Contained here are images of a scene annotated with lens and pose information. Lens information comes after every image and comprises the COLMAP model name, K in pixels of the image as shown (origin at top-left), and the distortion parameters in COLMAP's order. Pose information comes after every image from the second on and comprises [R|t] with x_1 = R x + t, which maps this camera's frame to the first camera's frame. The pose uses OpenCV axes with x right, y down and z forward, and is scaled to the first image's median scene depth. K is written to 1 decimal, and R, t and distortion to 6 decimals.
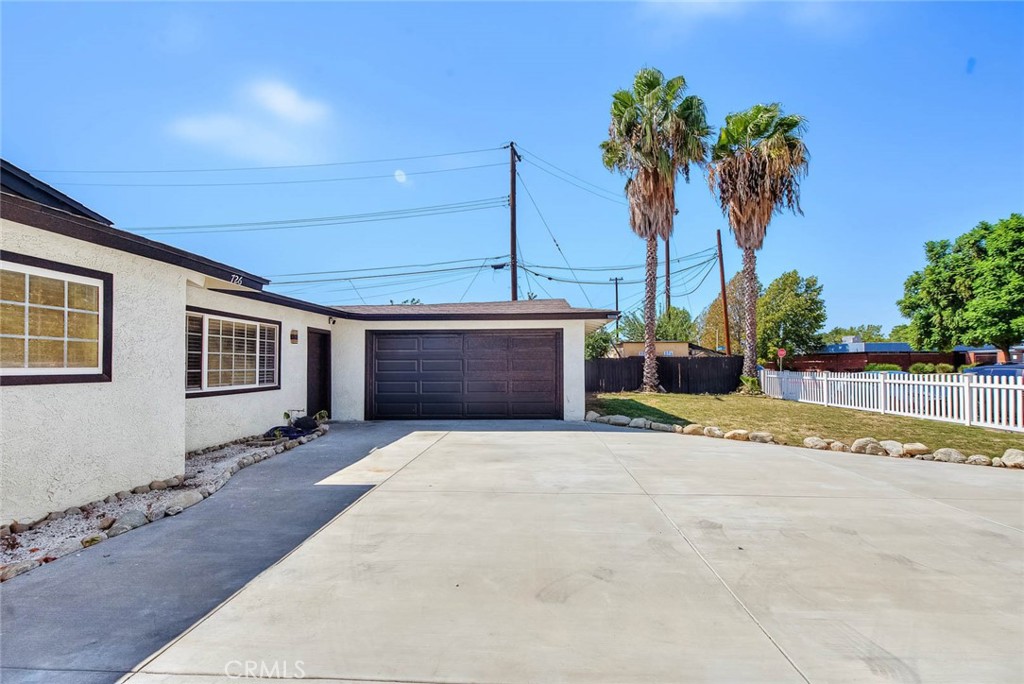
lens RADIAL K [[420.2, 0, 527.6], [0, 420.2, 359.1], [0, 0, 1]] dist [0.000573, -0.003060]
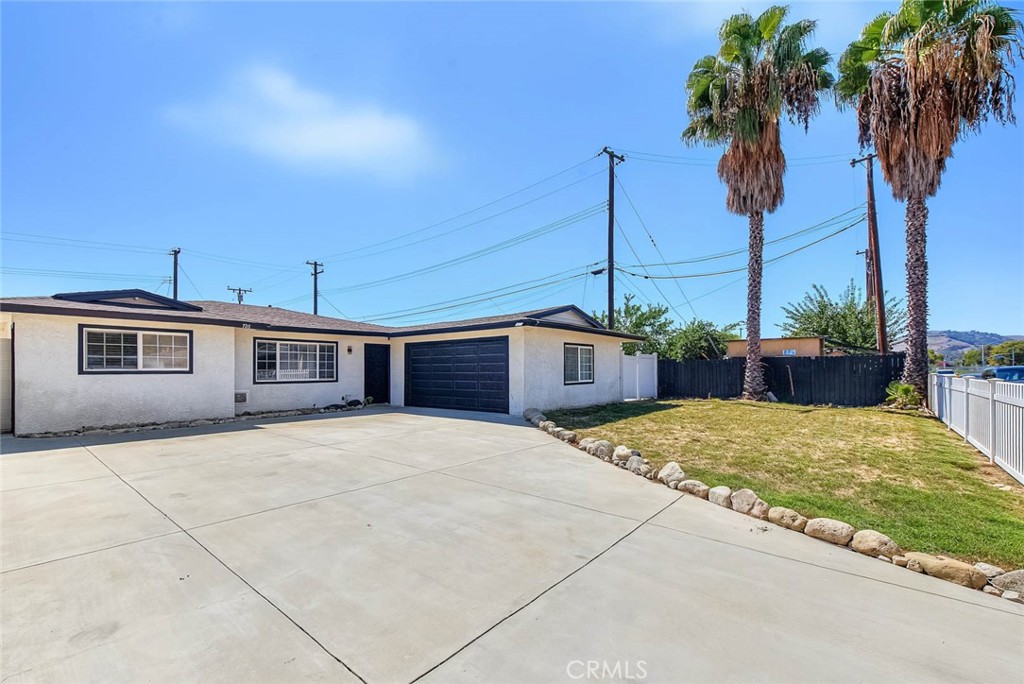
lens RADIAL K [[433.8, 0, 513.2], [0, 433.8, 369.5], [0, 0, 1]] dist [-0.003151, -0.000720]
pose [[0.789656, -0.000444, -0.613550, 1.133979], [0.010477, 0.999864, 0.012760, 0.008221], [0.613461, -0.016504, 0.789553, 0.076788]]
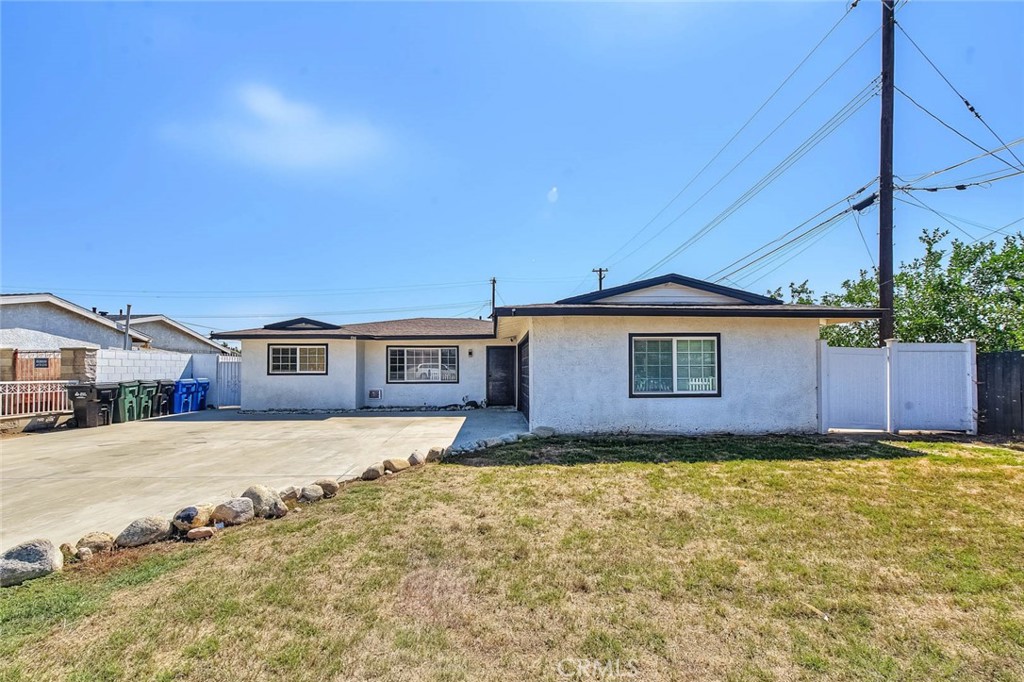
lens RADIAL K [[418.4, 0, 503.4], [0, 418.4, 364.4], [0, 0, 1]] dist [-0.002188, -0.000457]
pose [[0.051977, -0.009552, -0.998603, 1.336646], [0.017434, 0.999811, -0.008656, 0.010586], [0.998496, -0.016960, 0.052133, 1.224101]]
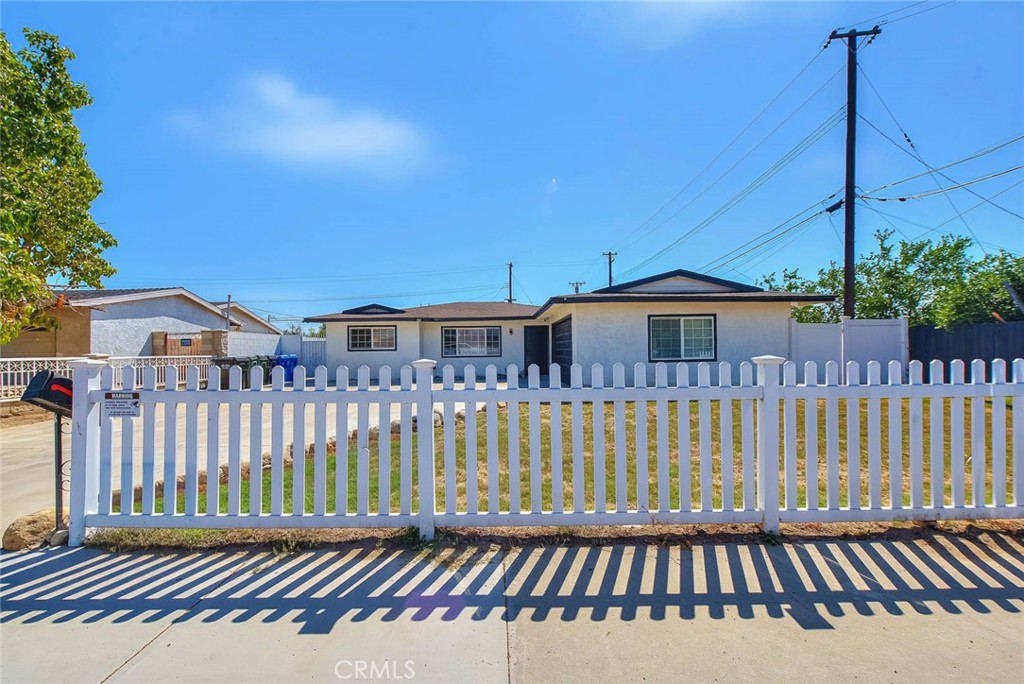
lens RADIAL K [[420.5, 0, 503.1], [0, 420.5, 345.5], [0, 0, 1]] dist [0.000205, -0.000058]
pose [[0.041828, -0.007746, -0.999095, 1.741998], [0.027908, 0.999589, -0.006581, 0.030883], [0.998735, -0.027607, 0.042027, 1.024351]]
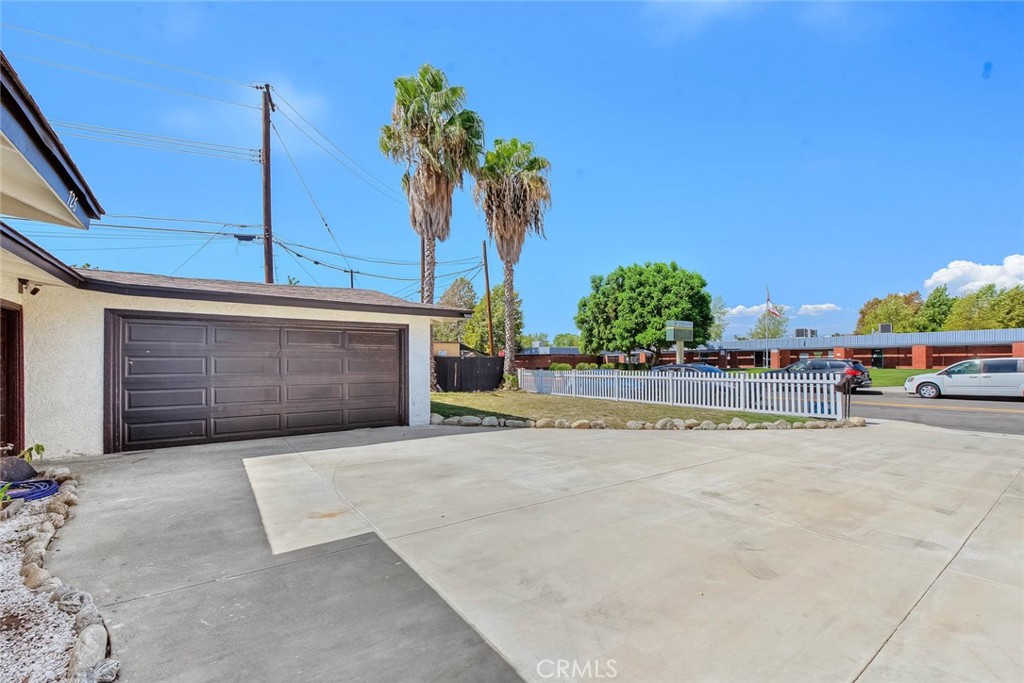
lens RADIAL K [[424.8, 0, 520.8], [0, 424.8, 363.3], [0, 0, 1]] dist [-0.002767, -0.000310]
pose [[0.791477, 0.003199, 0.611191, -0.389202], [-0.011205, 0.999894, 0.009276, -0.001109], [-0.611096, -0.014190, 0.791429, 0.169819]]
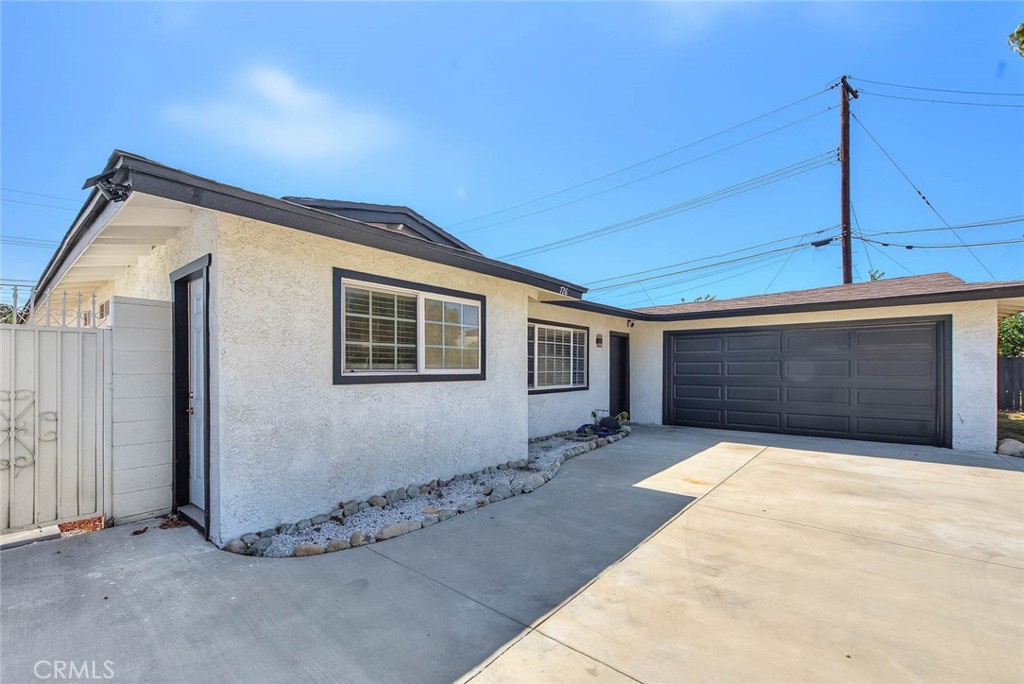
lens RADIAL K [[433.8, 0, 513.2], [0, 433.8, 369.5], [0, 0, 1]] dist [-0.003151, -0.000720]
pose [[0.786229, 0.005310, -0.617912, -0.058028], [0.006194, 0.999845, 0.016473, -0.000048], [0.617904, -0.016779, 0.786075, 0.005142]]
